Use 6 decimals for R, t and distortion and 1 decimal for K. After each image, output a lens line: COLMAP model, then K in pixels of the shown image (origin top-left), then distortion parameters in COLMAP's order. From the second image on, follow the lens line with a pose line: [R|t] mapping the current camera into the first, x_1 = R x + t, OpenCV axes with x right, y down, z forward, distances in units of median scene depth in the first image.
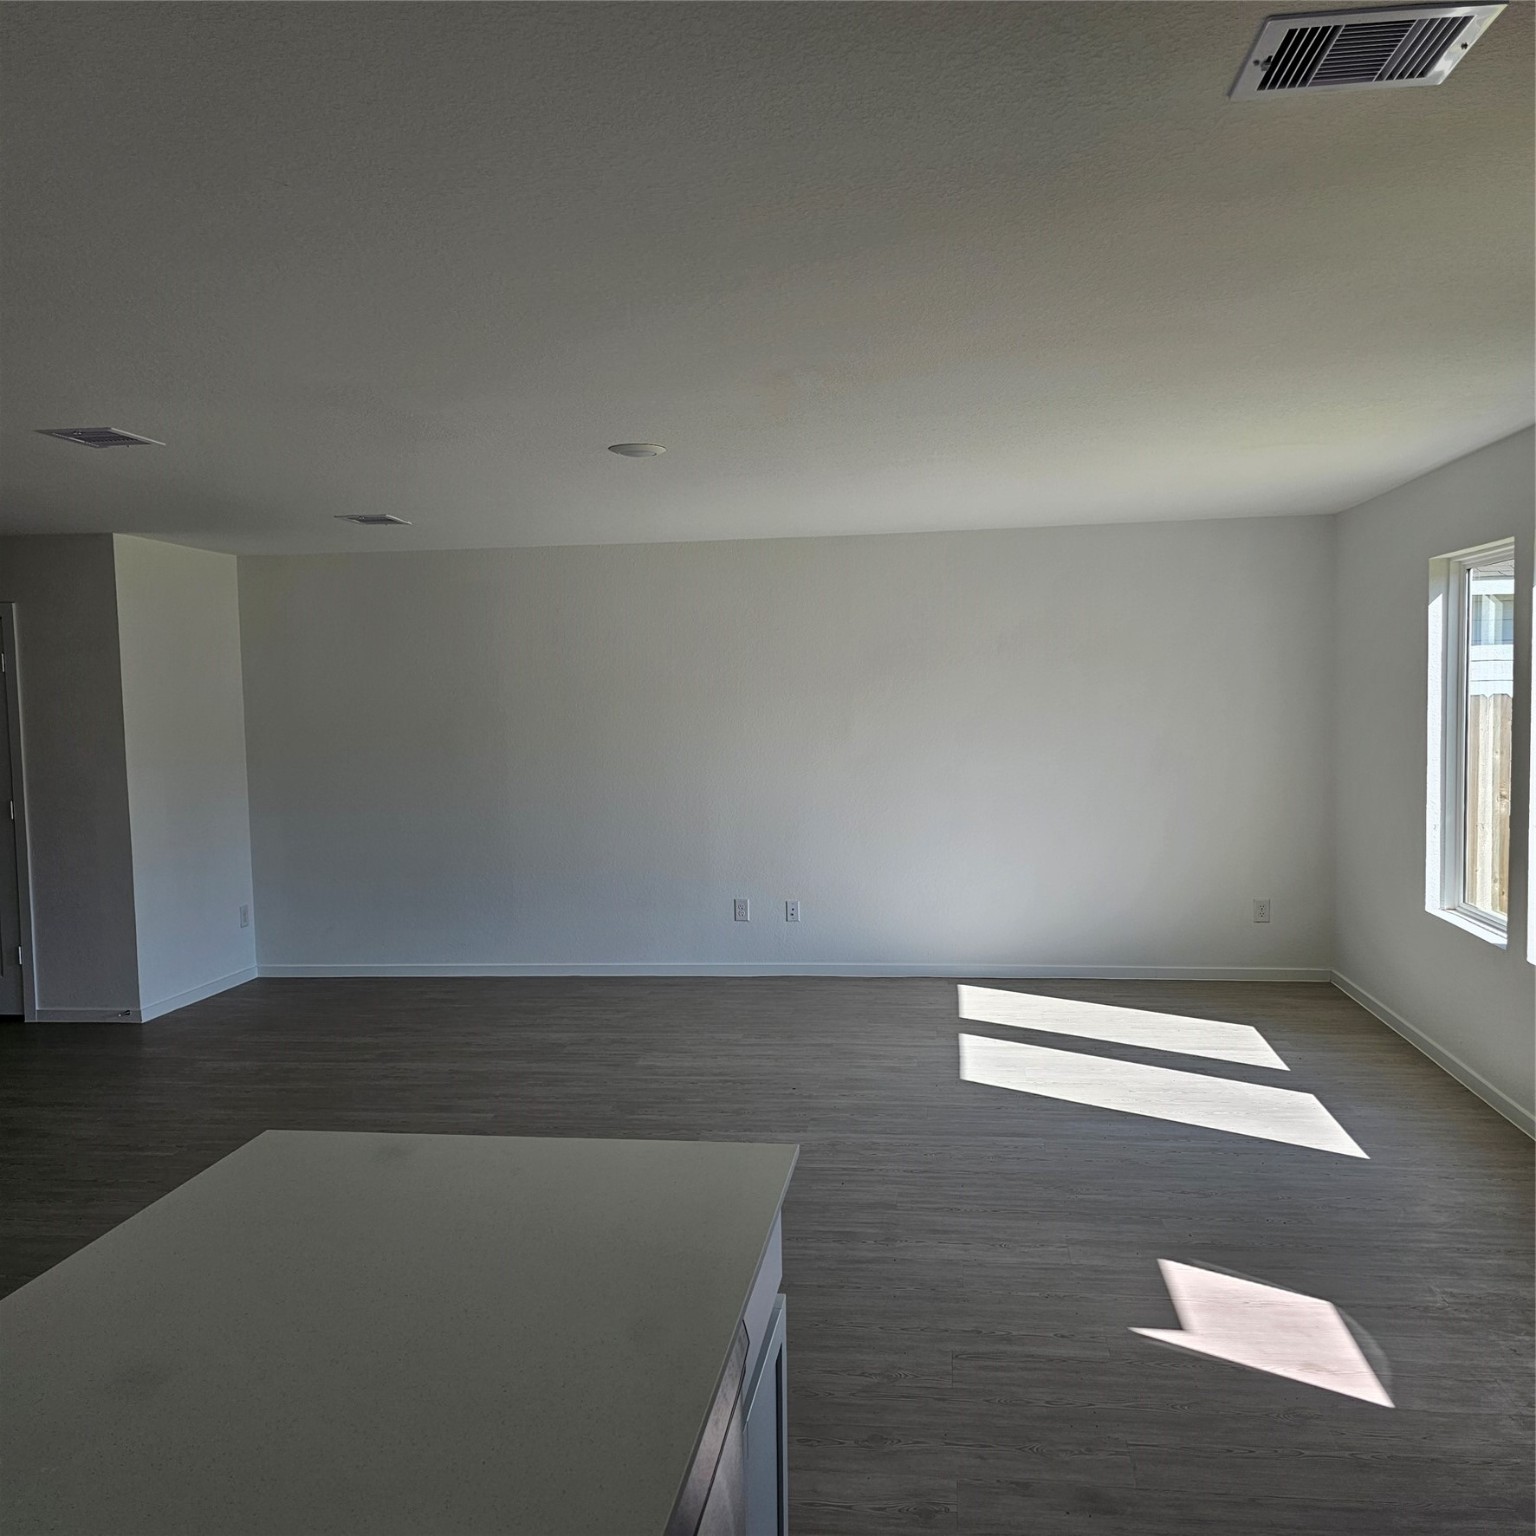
lens RADIAL K [[1378.1, 0, 773.0], [0, 1378.1, 765.2], [0, 0, 1]] dist [0.087172, -0.100767]
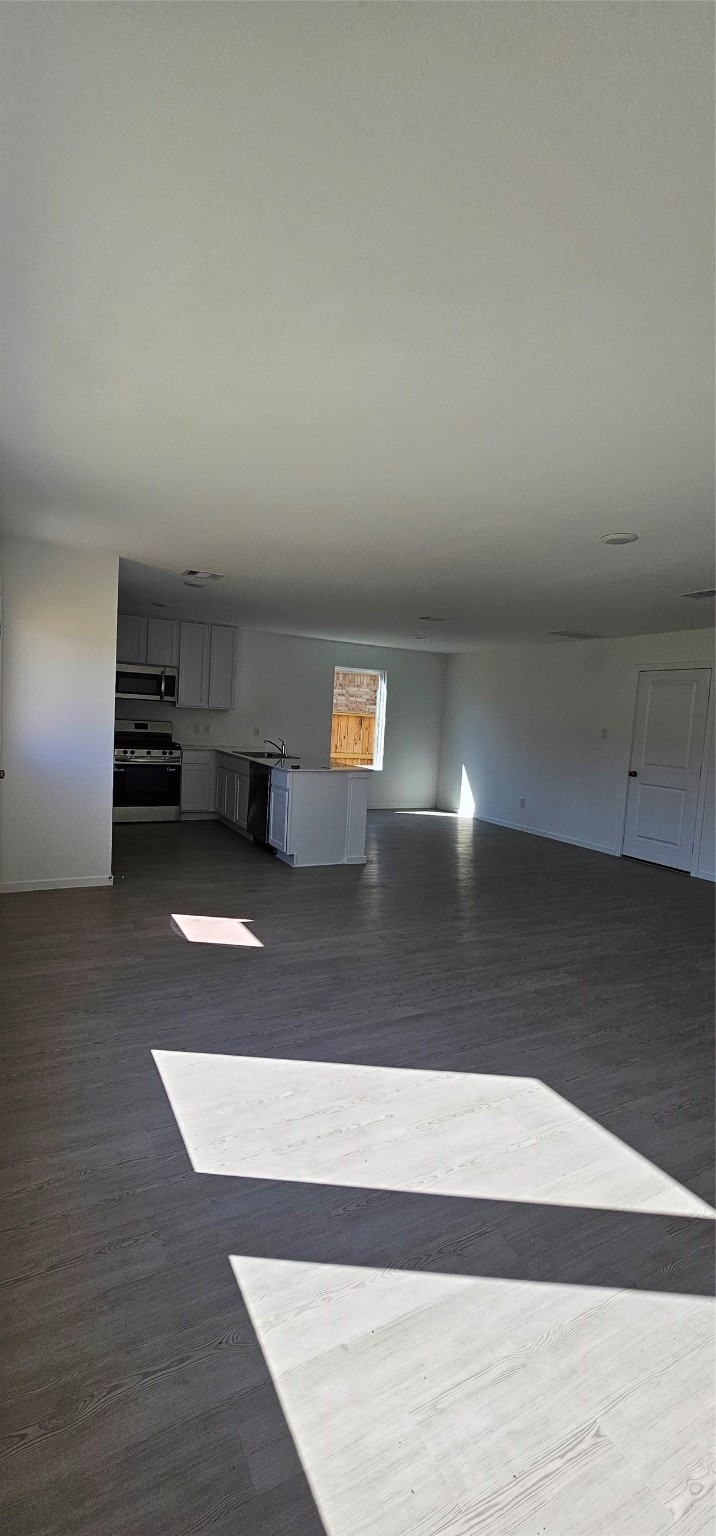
lens RADIAL K [[625.1, 0, 356.2], [0, 625.1, 772.3], [0, 0, 1]] dist [-0.001721, -0.000385]
pose [[-0.815335, 0.025879, -0.578411, 0.464504], [-0.070750, 0.987061, 0.143892, -0.036193], [0.574650, 0.158243, -0.802954, 1.180537]]
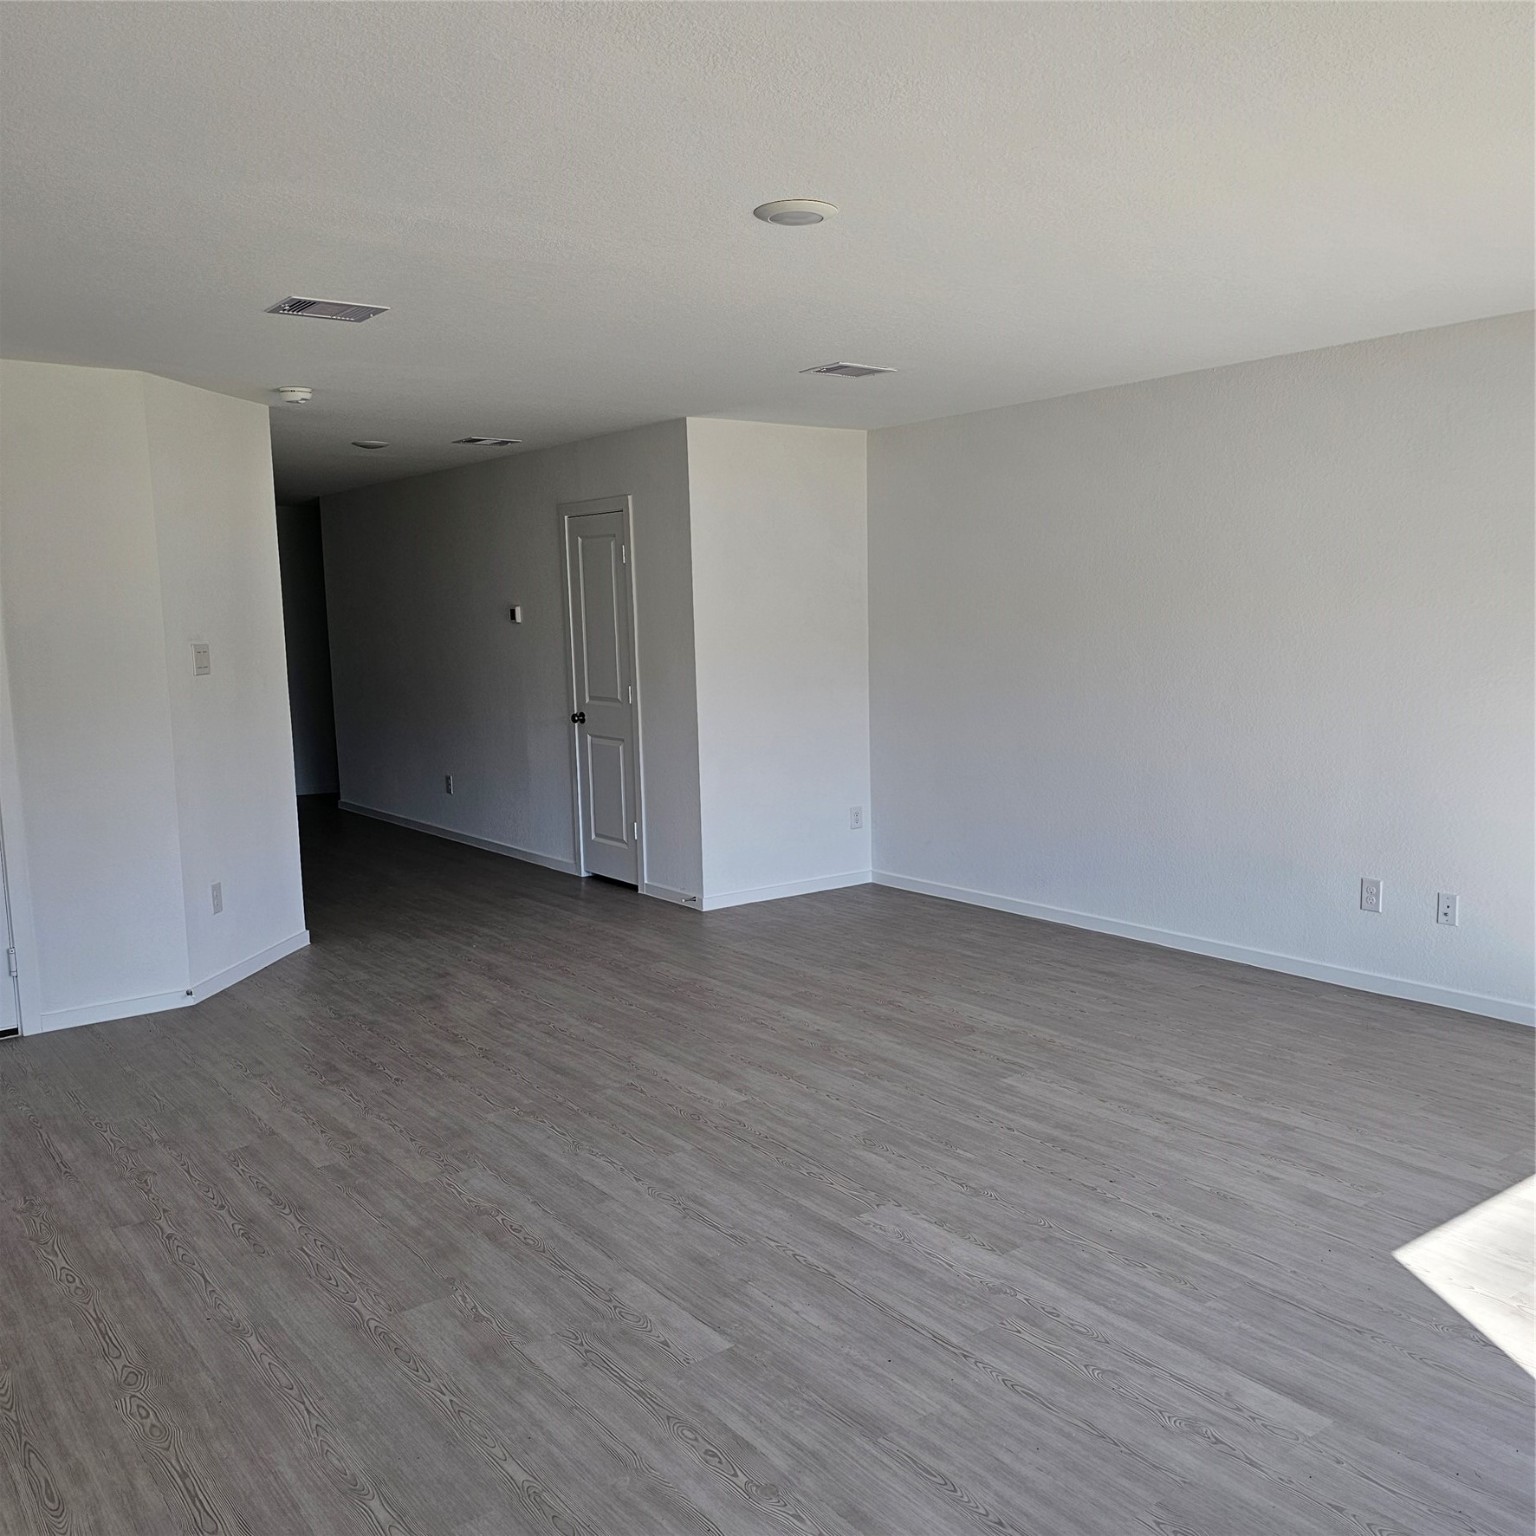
lens RADIAL K [[1378.1, 0, 761.3], [0, 1378.1, 779.7], [0, 0, 1]] dist [0.087172, -0.100767]
pose [[0.698801, 0.096271, -0.708808, 0.330298], [-0.030983, 0.994046, 0.104467, -0.018803], [0.714645, -0.051041, 0.697623, 0.405423]]
